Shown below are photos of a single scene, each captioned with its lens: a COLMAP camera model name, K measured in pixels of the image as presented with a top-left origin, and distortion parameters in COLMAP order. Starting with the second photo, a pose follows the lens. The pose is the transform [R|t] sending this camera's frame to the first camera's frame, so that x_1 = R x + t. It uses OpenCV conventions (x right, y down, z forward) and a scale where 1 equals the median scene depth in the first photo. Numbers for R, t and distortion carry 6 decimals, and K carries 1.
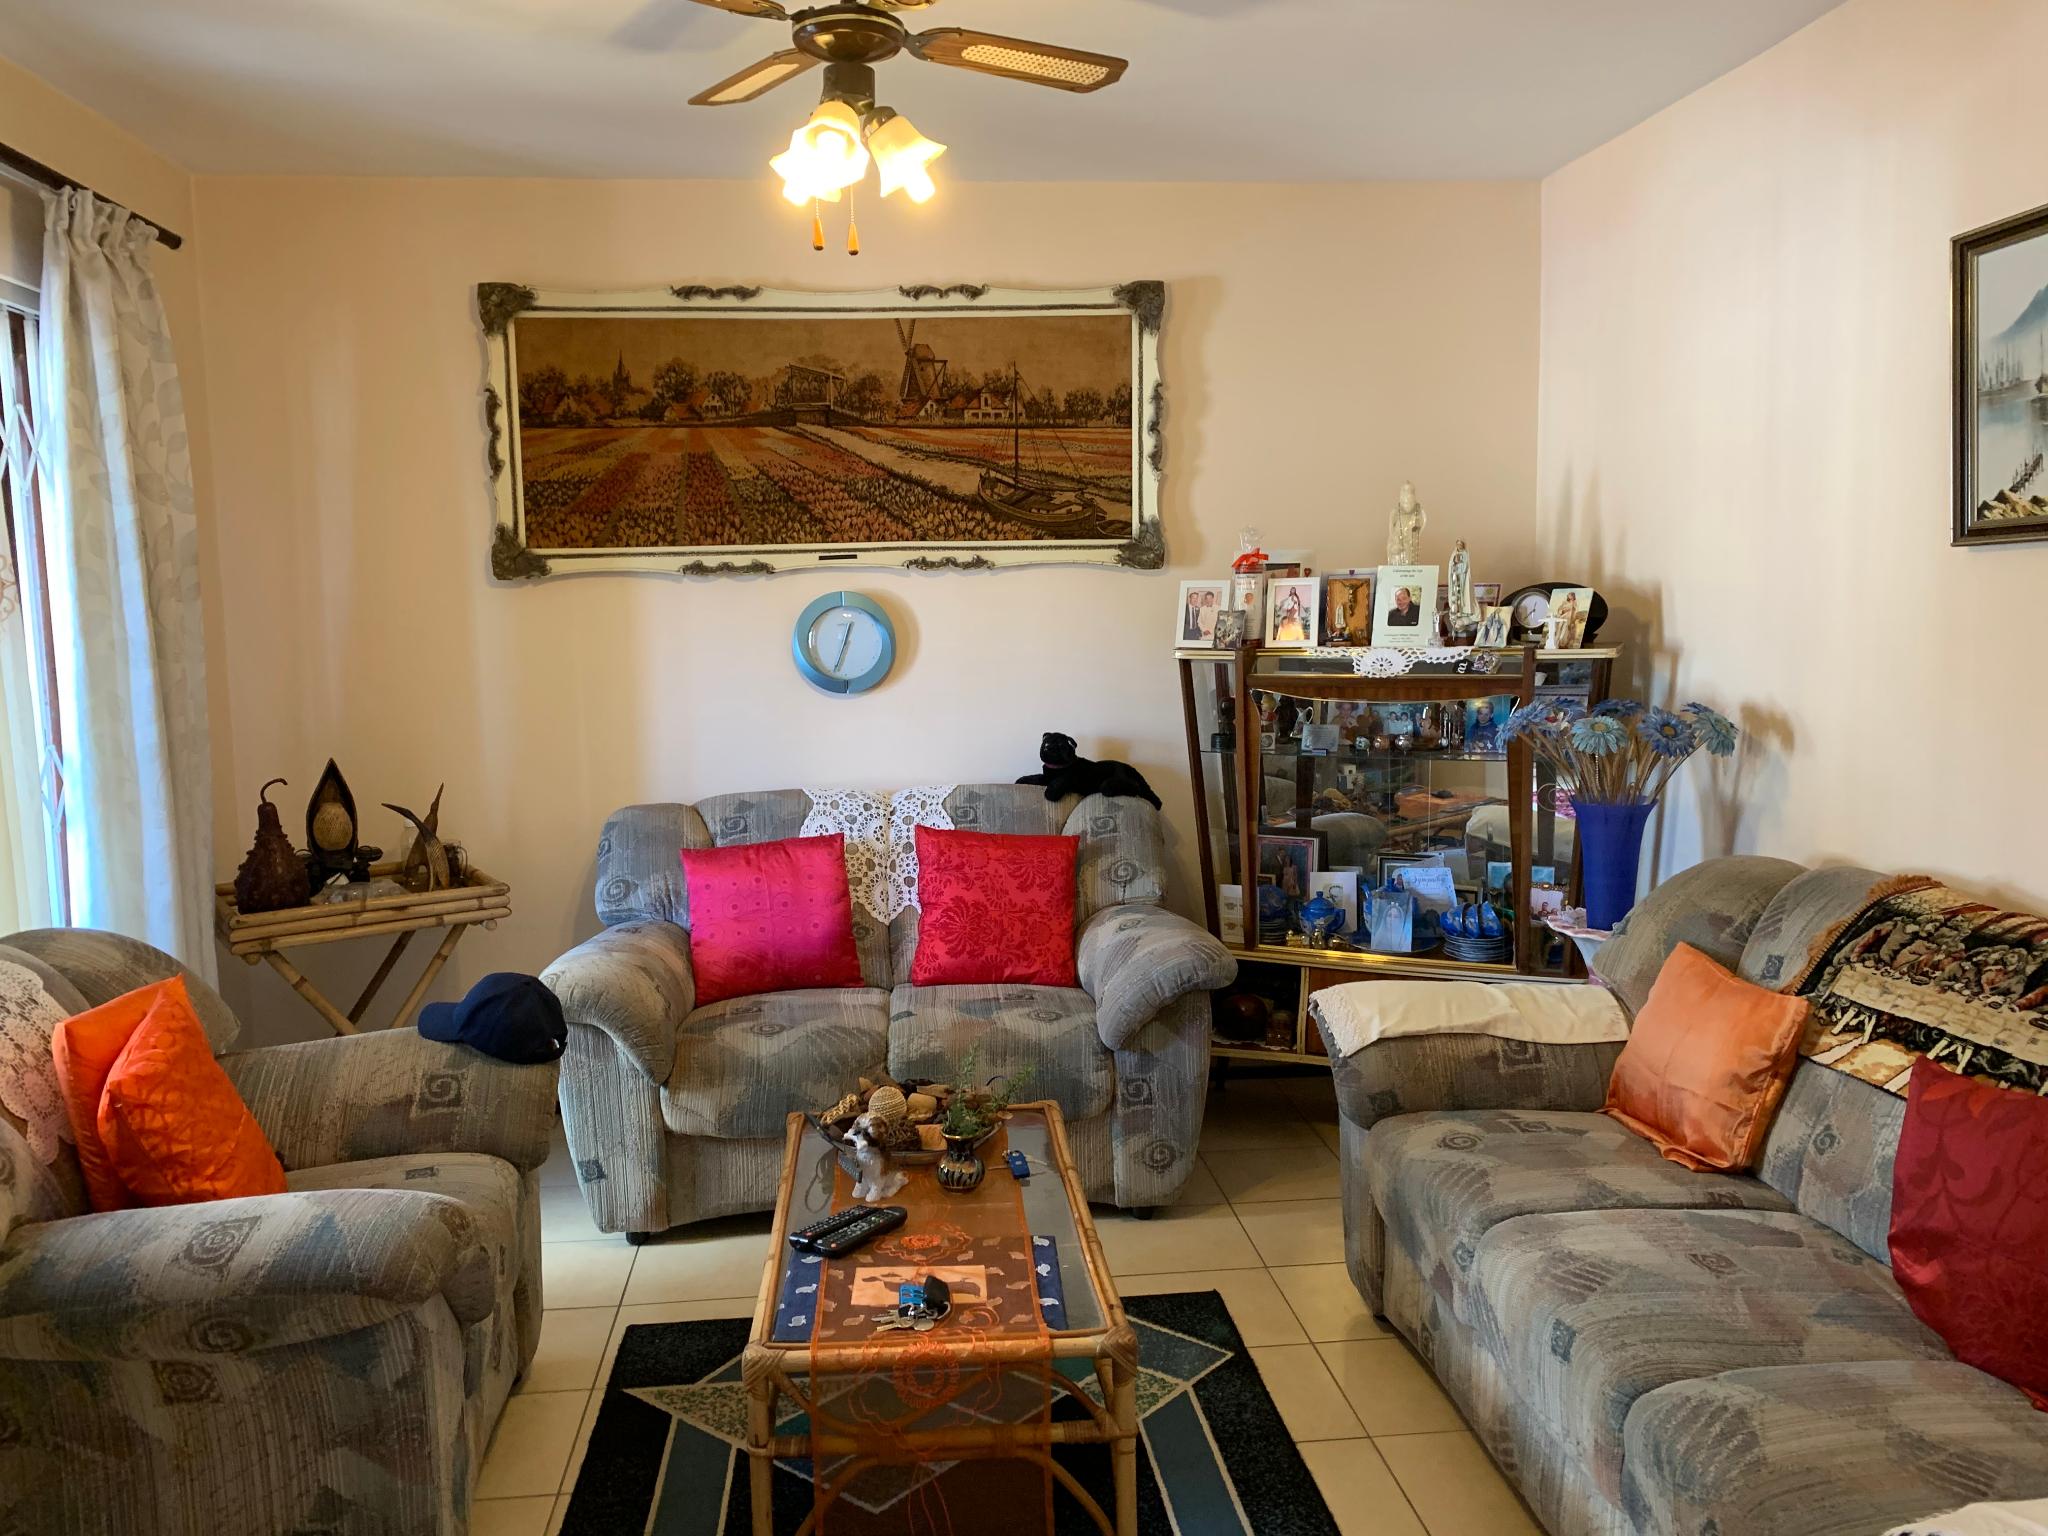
lens RADIAL K [[1551.1, 0, 987.5], [0, 1551.1, 773.3], [0, 0, 1]] dist [0.050315, -0.078560]
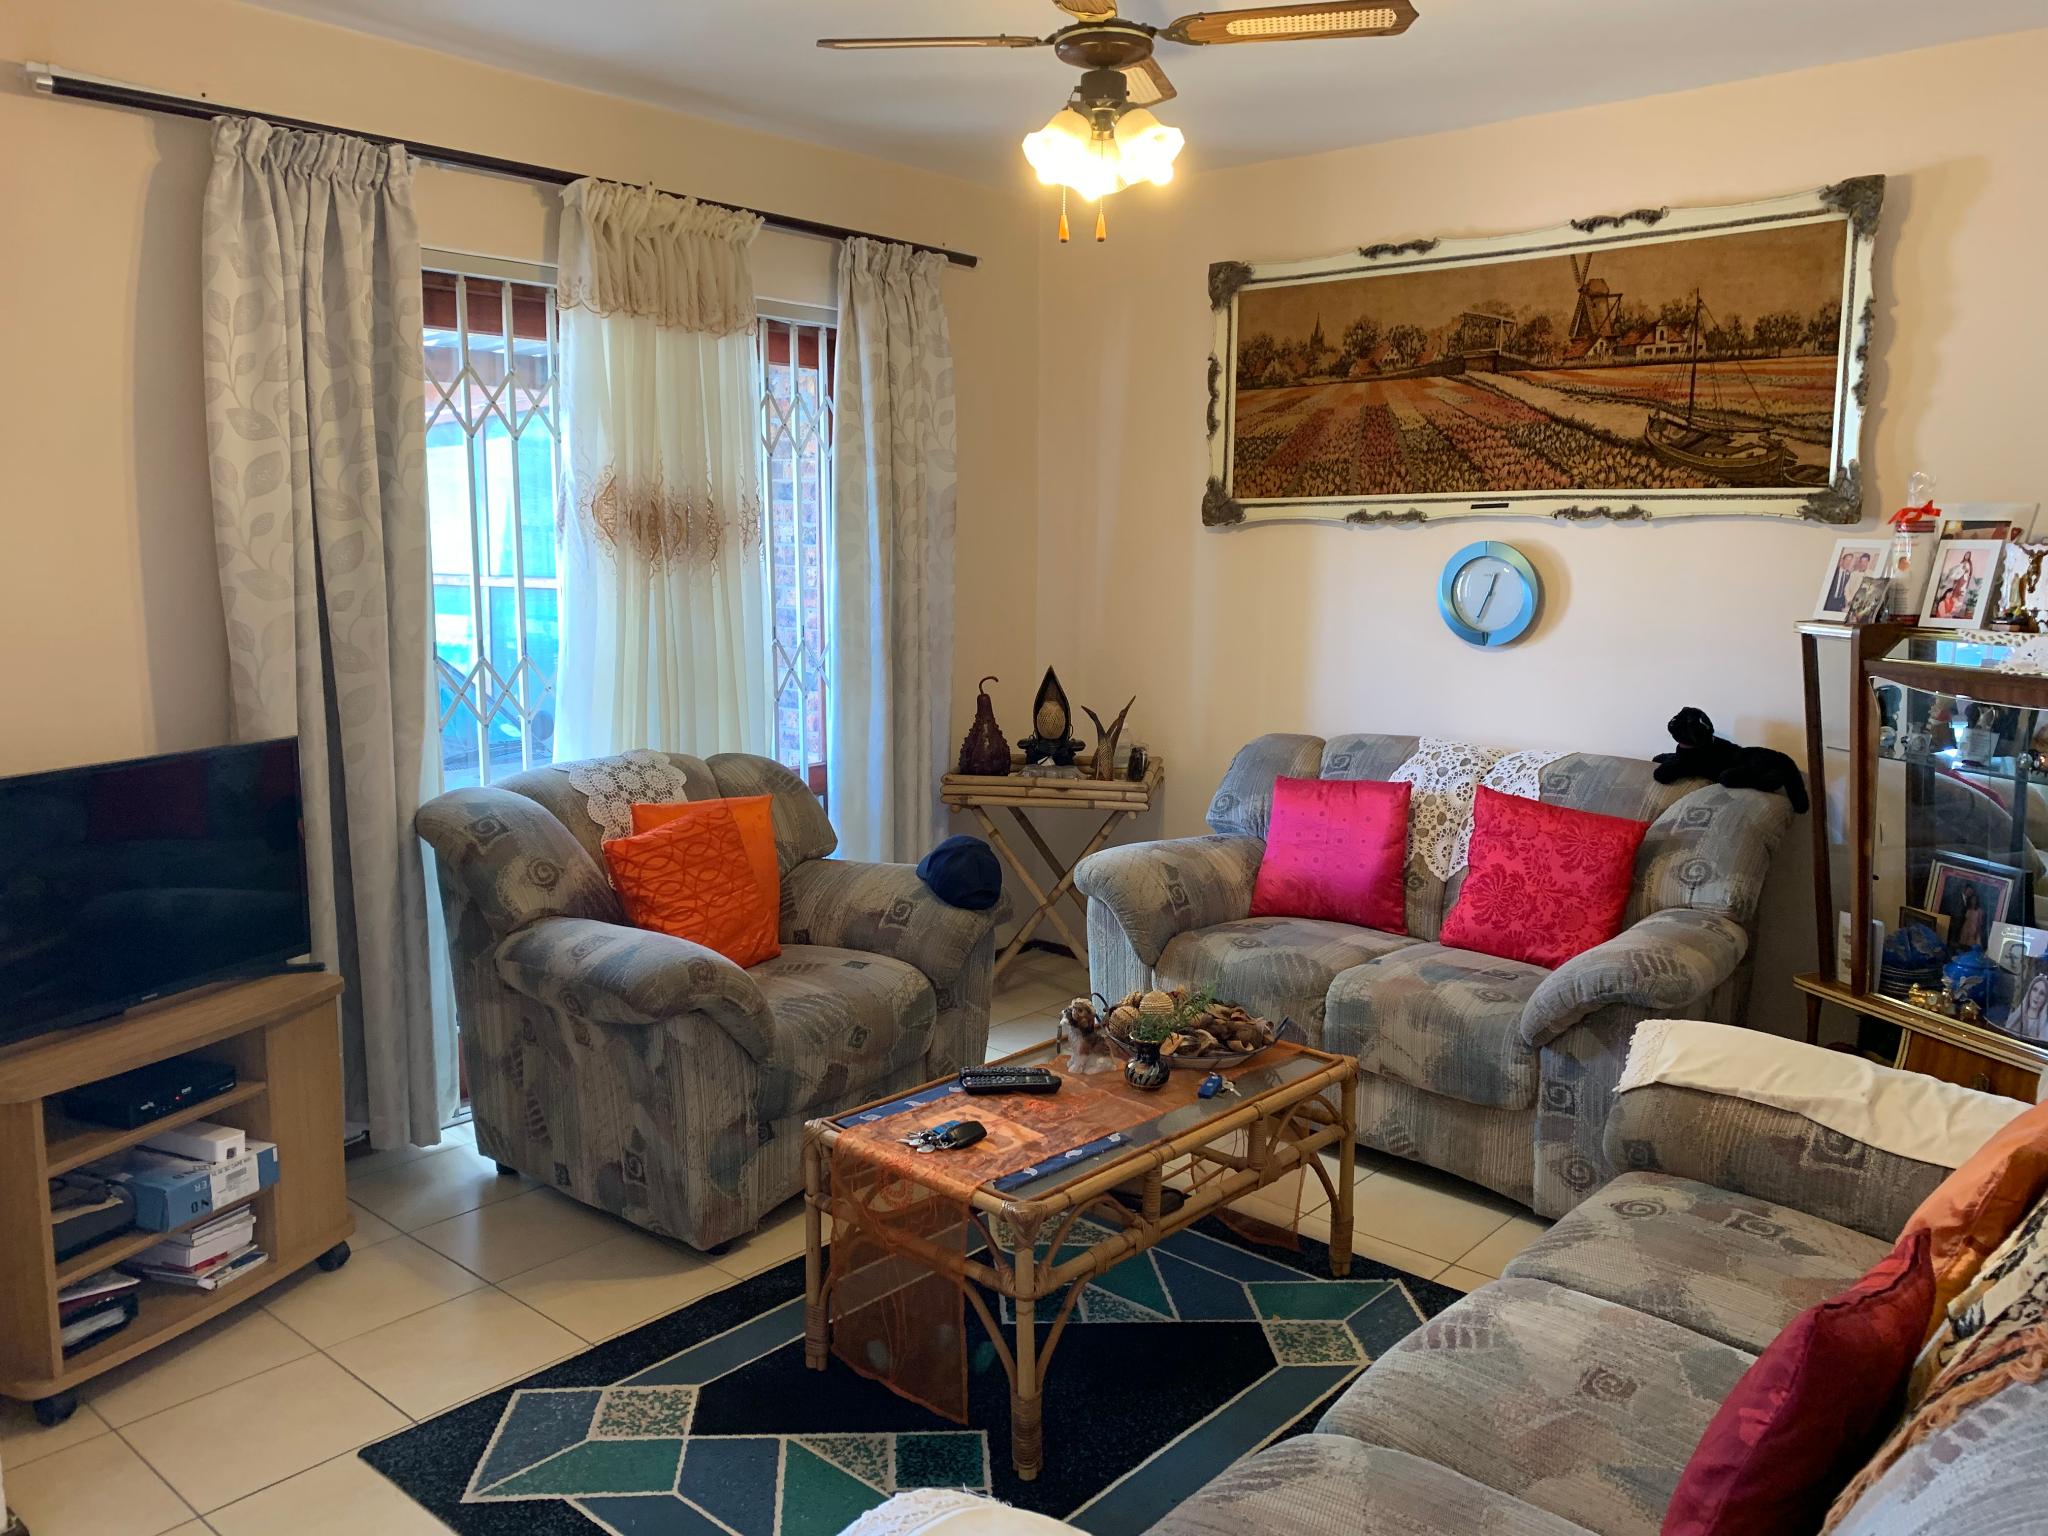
lens RADIAL K [[1551.1, 0, 1013.2], [0, 1551.1, 764.5], [0, 0, 1]] dist [0.050315, -0.078560]
pose [[0.685718, 0.129584, -0.716239, 0.442139], [-0.107654, 0.991258, 0.076275, -0.021493], [0.719862, 0.024802, 0.693674, 0.109721]]
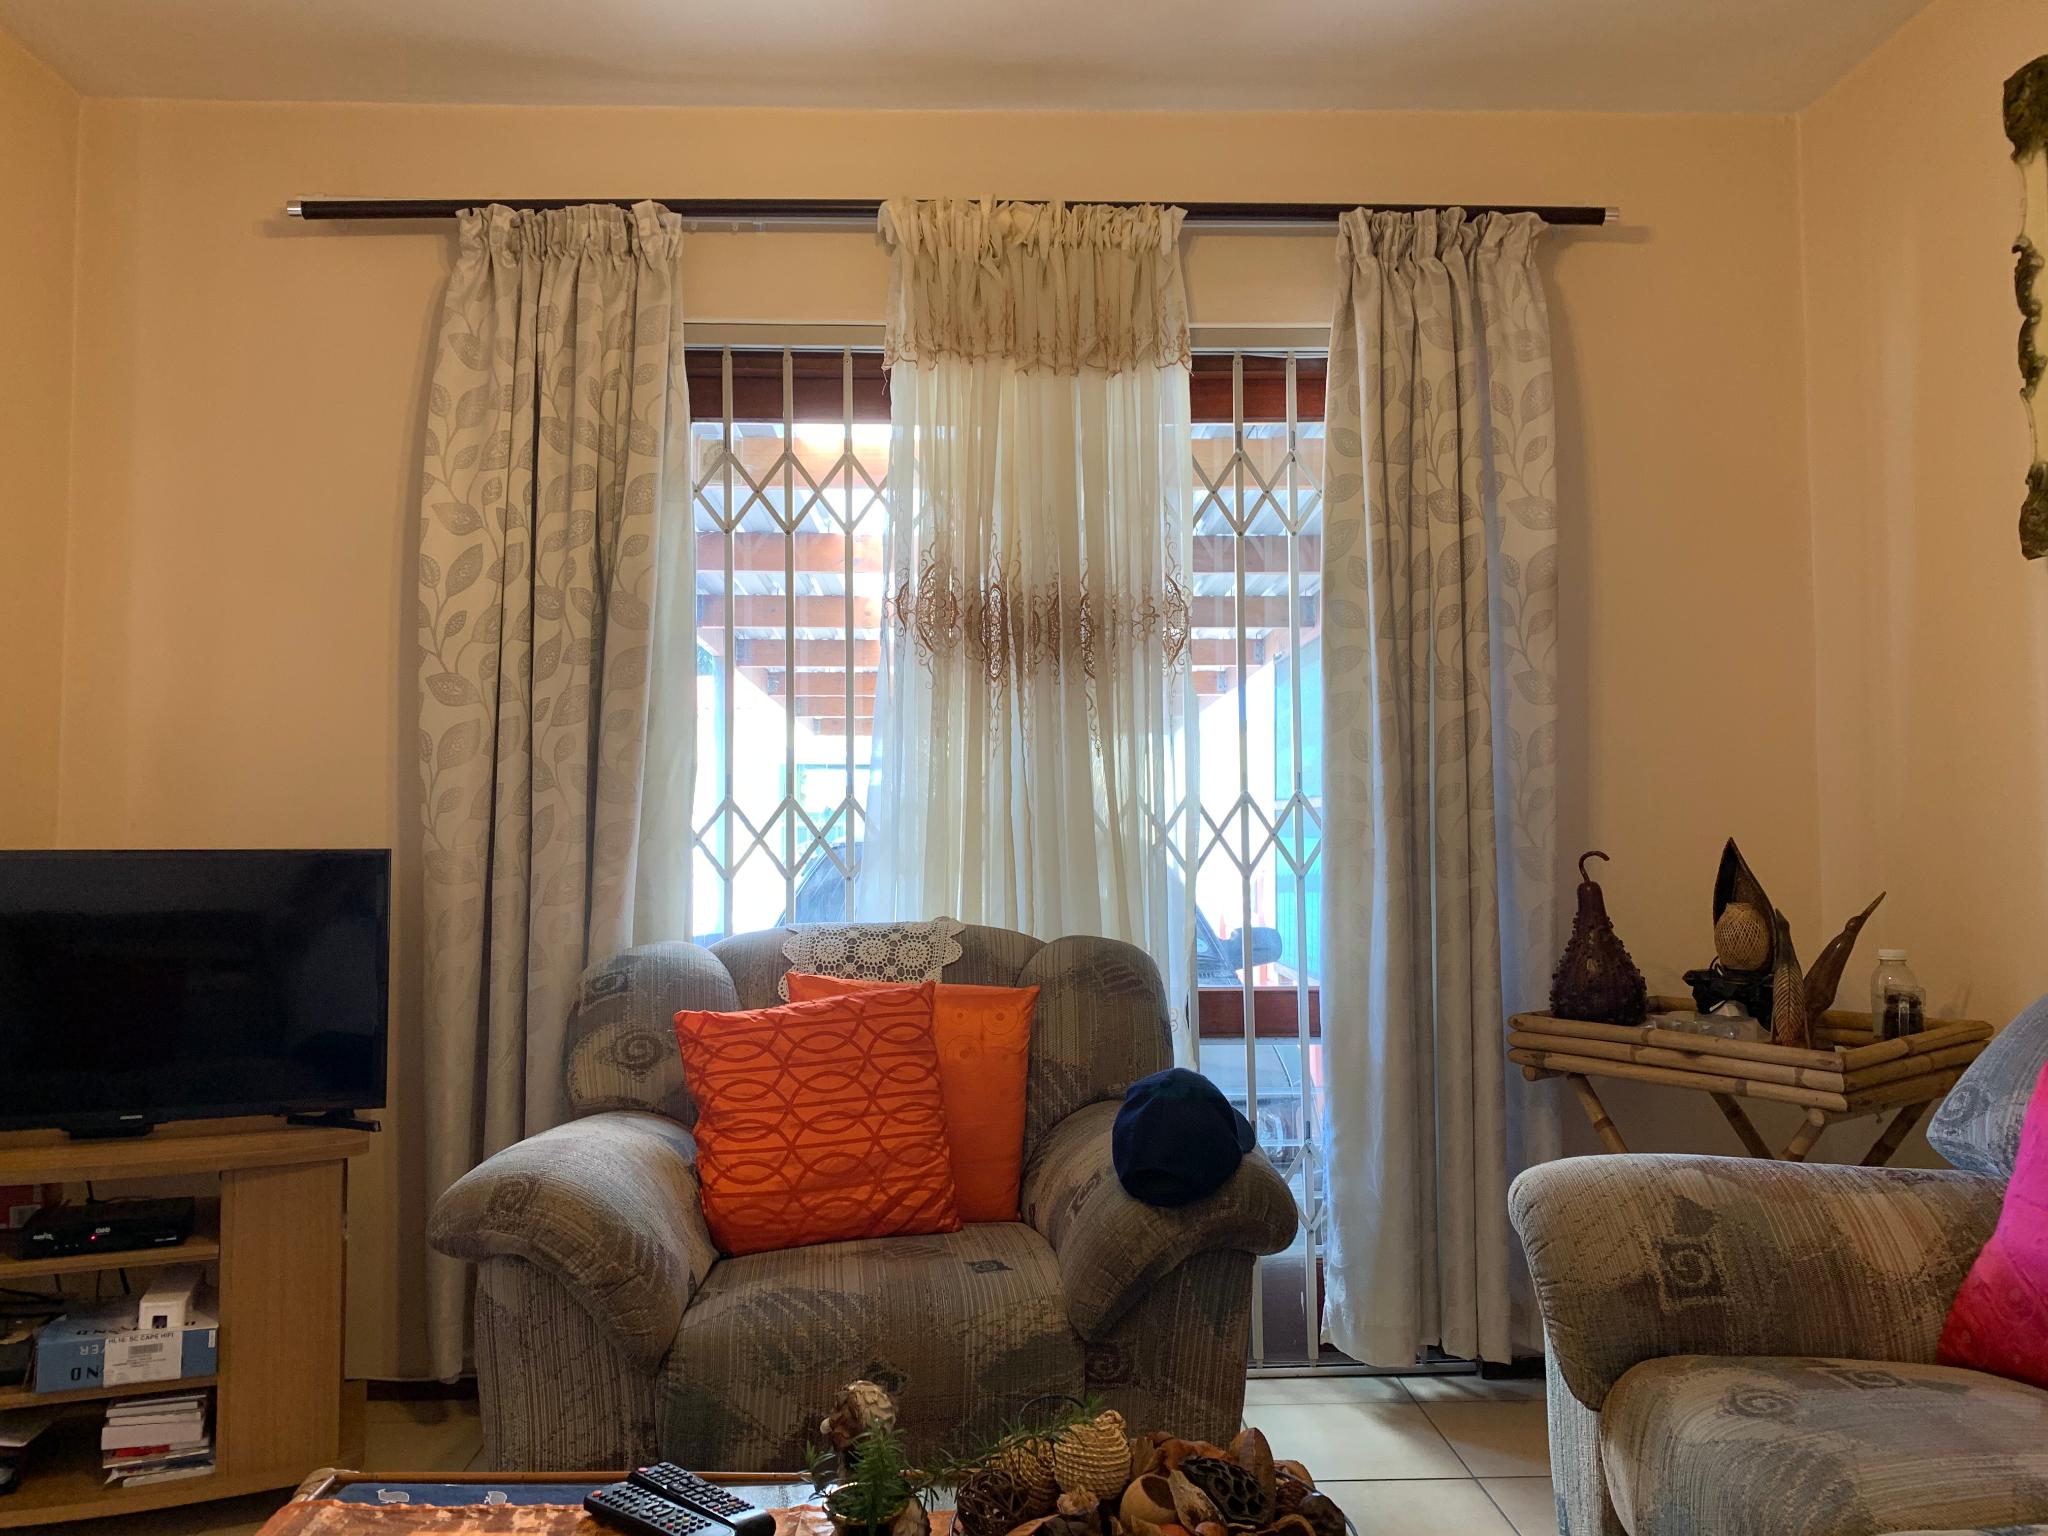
lens RADIAL K [[1551.1, 0, 1032.0], [0, 1551.1, 751.5], [0, 0, 1]] dist [0.050315, -0.078560]
pose [[-0.061833, -0.040163, -0.997278, 0.296922], [-0.114200, 0.992913, -0.032907, 0.010608], [0.991532, 0.111854, -0.065982, 0.693208]]
